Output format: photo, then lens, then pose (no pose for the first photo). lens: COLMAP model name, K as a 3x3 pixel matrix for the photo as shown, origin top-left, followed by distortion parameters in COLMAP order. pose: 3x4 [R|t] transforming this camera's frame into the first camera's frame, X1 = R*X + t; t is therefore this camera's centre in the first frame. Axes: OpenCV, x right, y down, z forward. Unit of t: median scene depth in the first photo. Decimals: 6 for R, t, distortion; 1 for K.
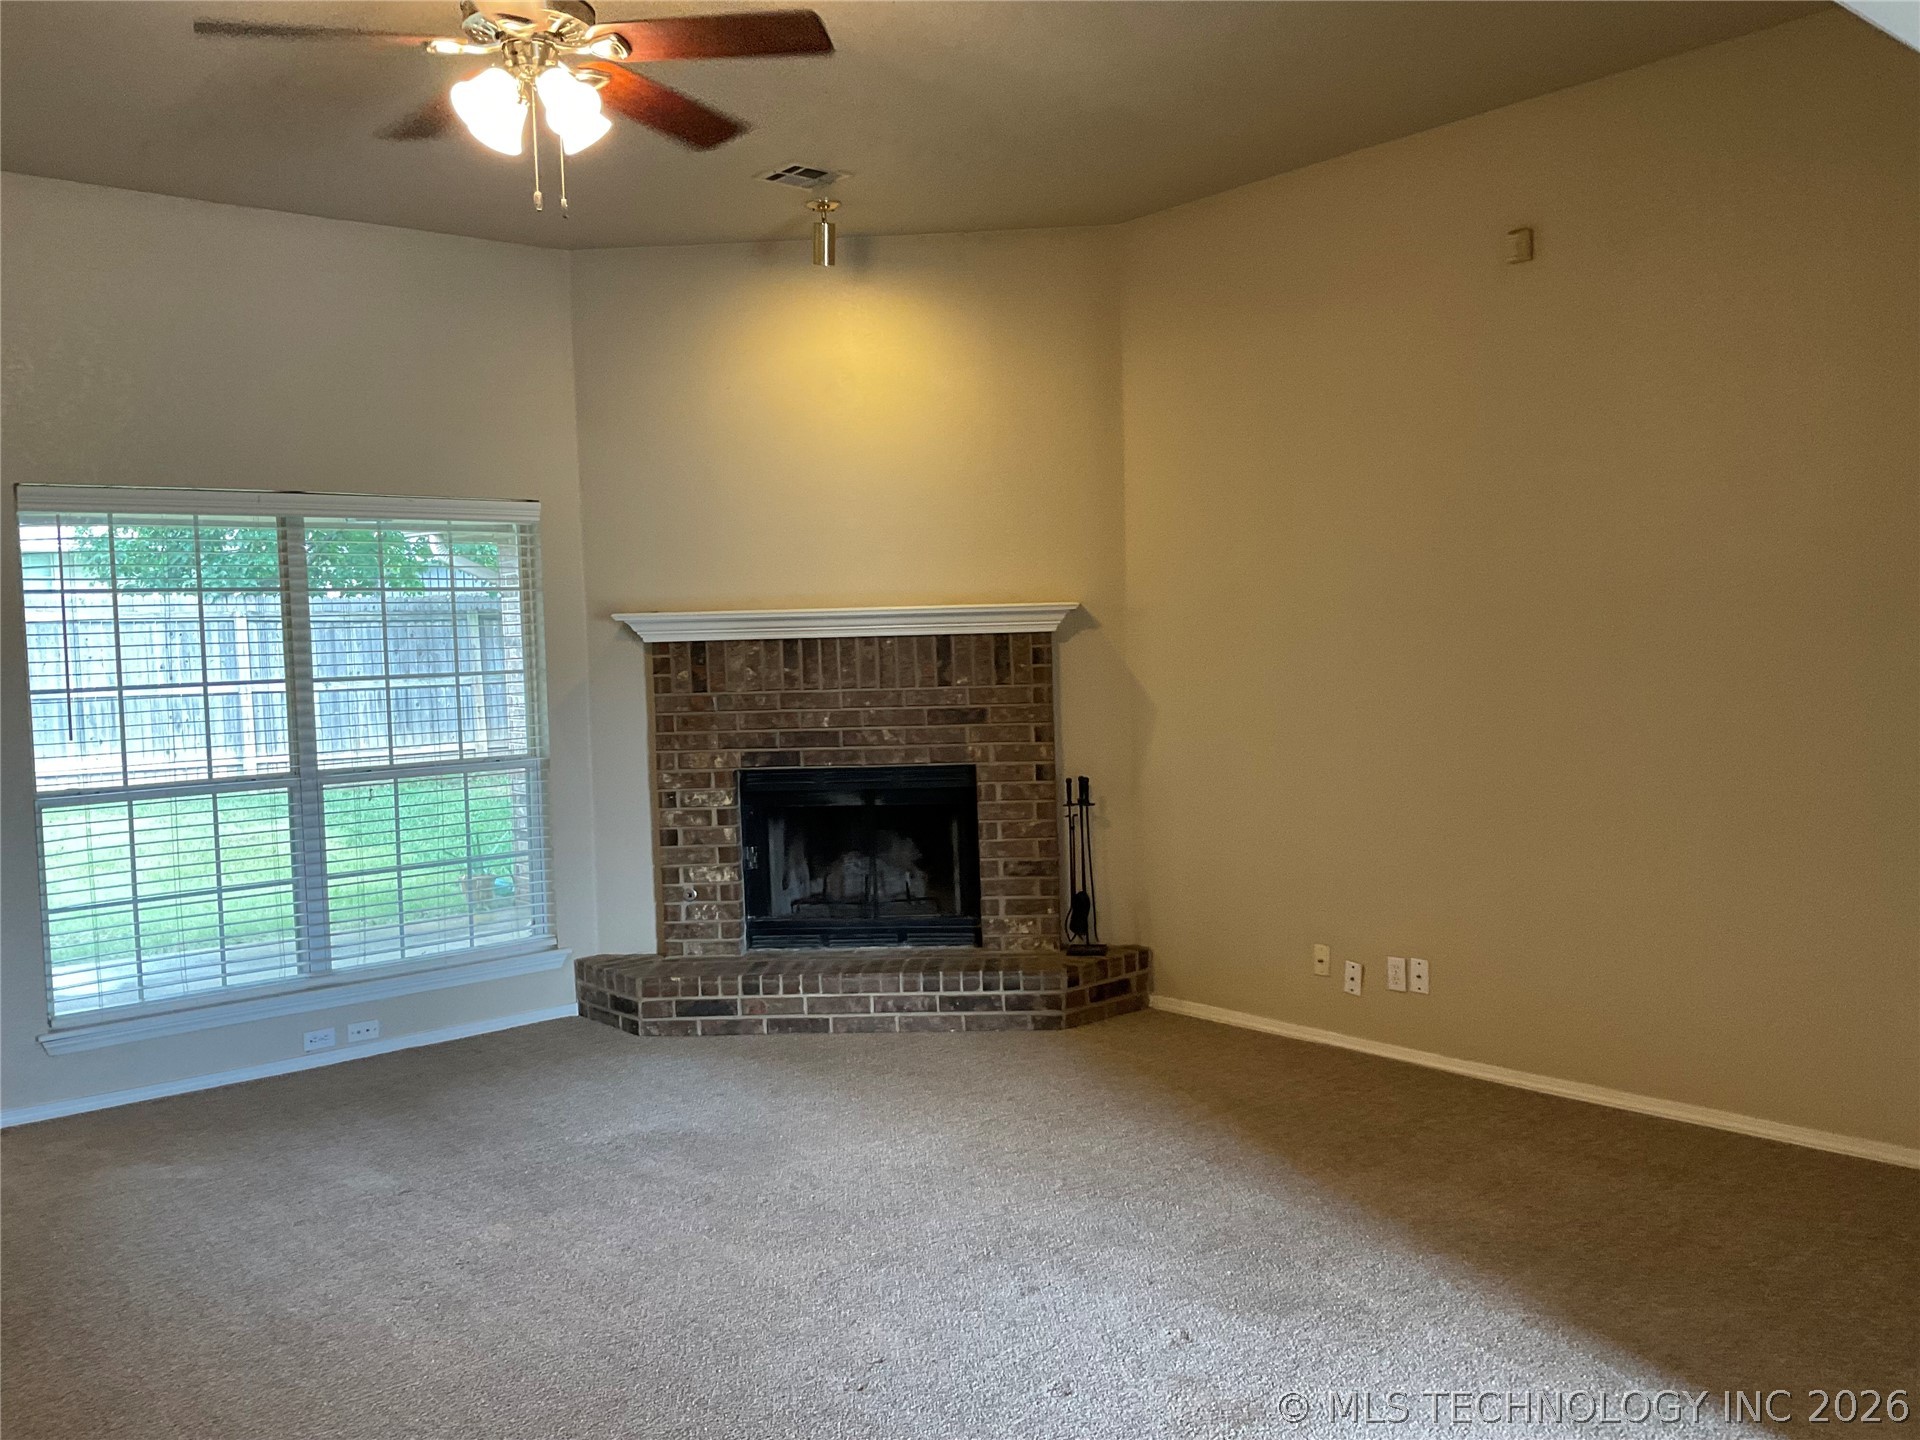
lens RADIAL K [[1572.1, 0, 960.0], [0, 1572.1, 720.0], [0, 0, 1]] dist [0.119794, -0.231949]
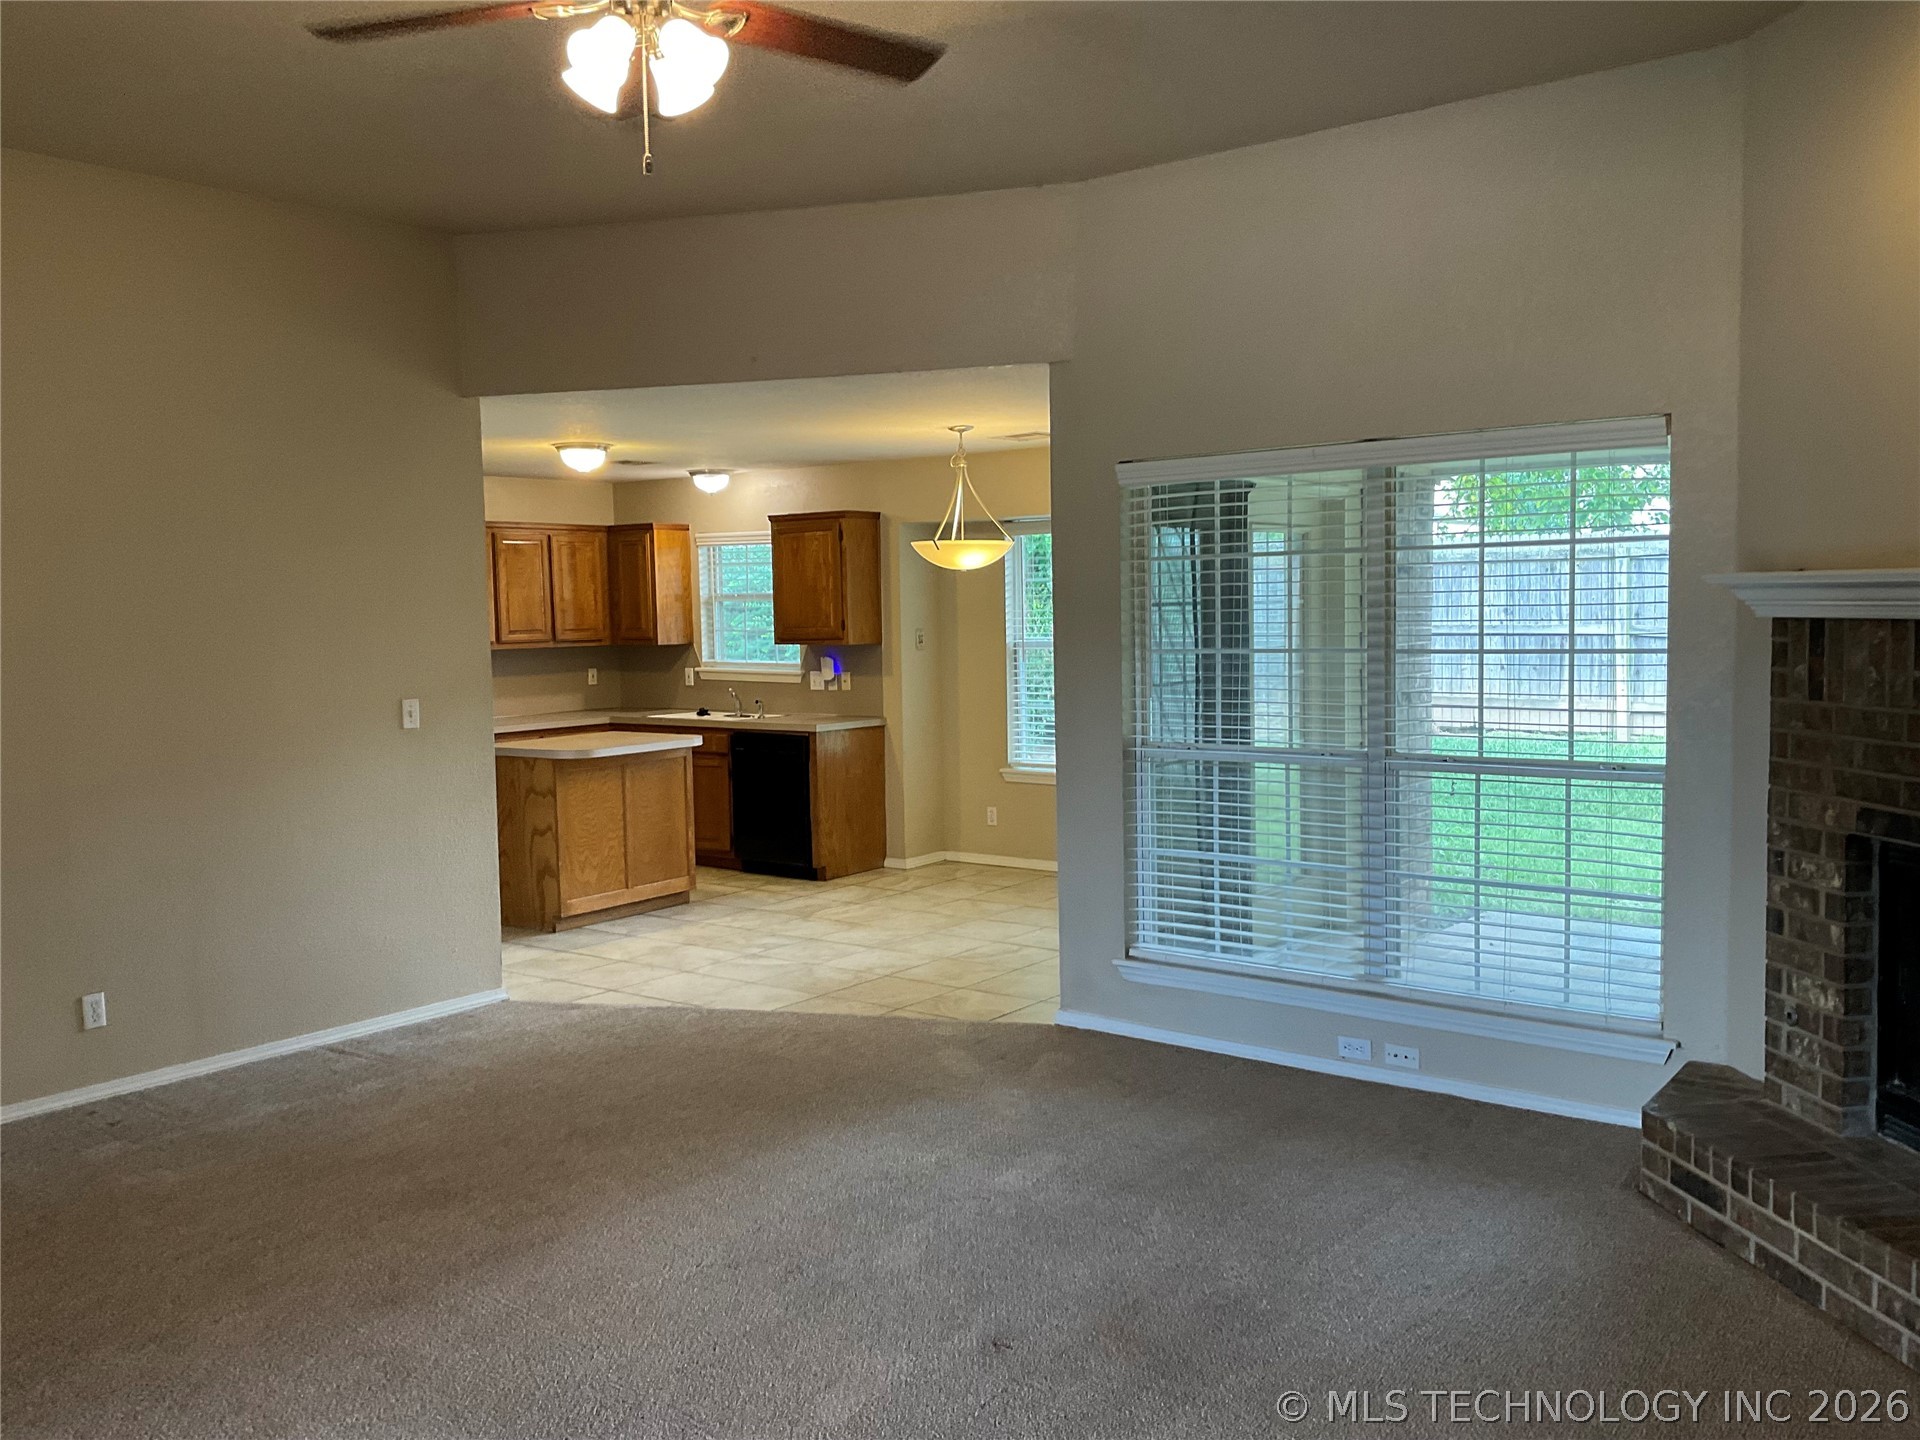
lens RADIAL K [[1576.9, 0, 954.1], [0, 1576.9, 715.6], [0, 0, 1]] dist [0.091748, -0.181039]
pose [[0.203763, 0.093592, -0.974536, 0.380777], [-0.042908, 0.995317, 0.086617, -0.051668], [0.978080, 0.024167, 0.206825, 0.540515]]
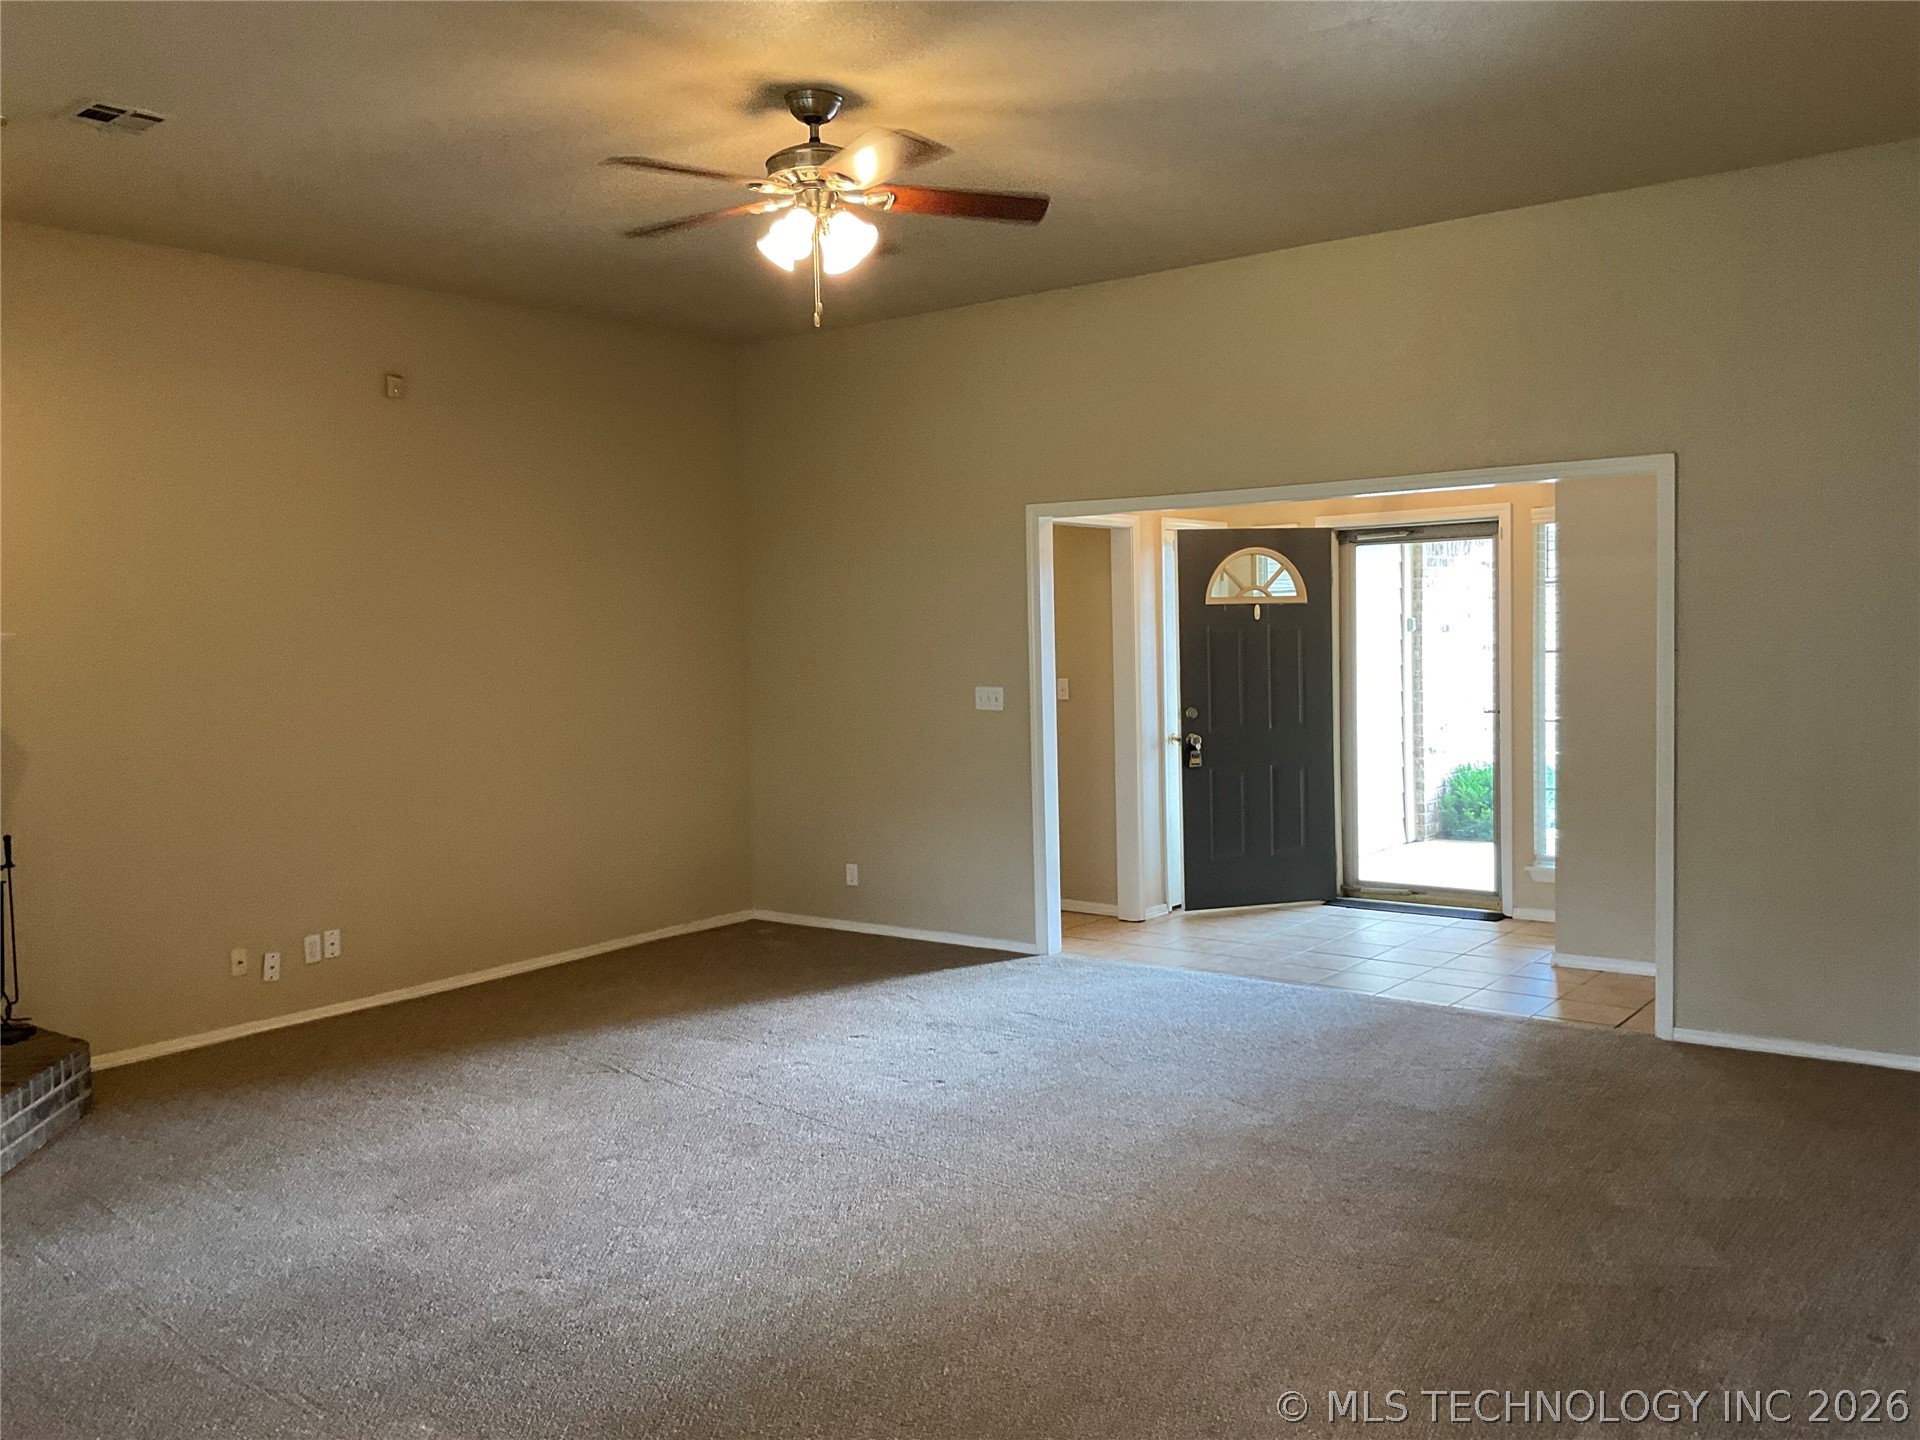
lens RADIAL K [[1608.4, 0, 960.0], [0, 1608.4, 720.0], [0, 0, 1]] dist [0.003279, -0.185588]
pose [[-0.216149, -0.020165, 0.976152, -0.862796], [0.089202, 0.995197, 0.040310, -0.015656], [-0.972277, 0.095788, -0.213313, 0.649045]]
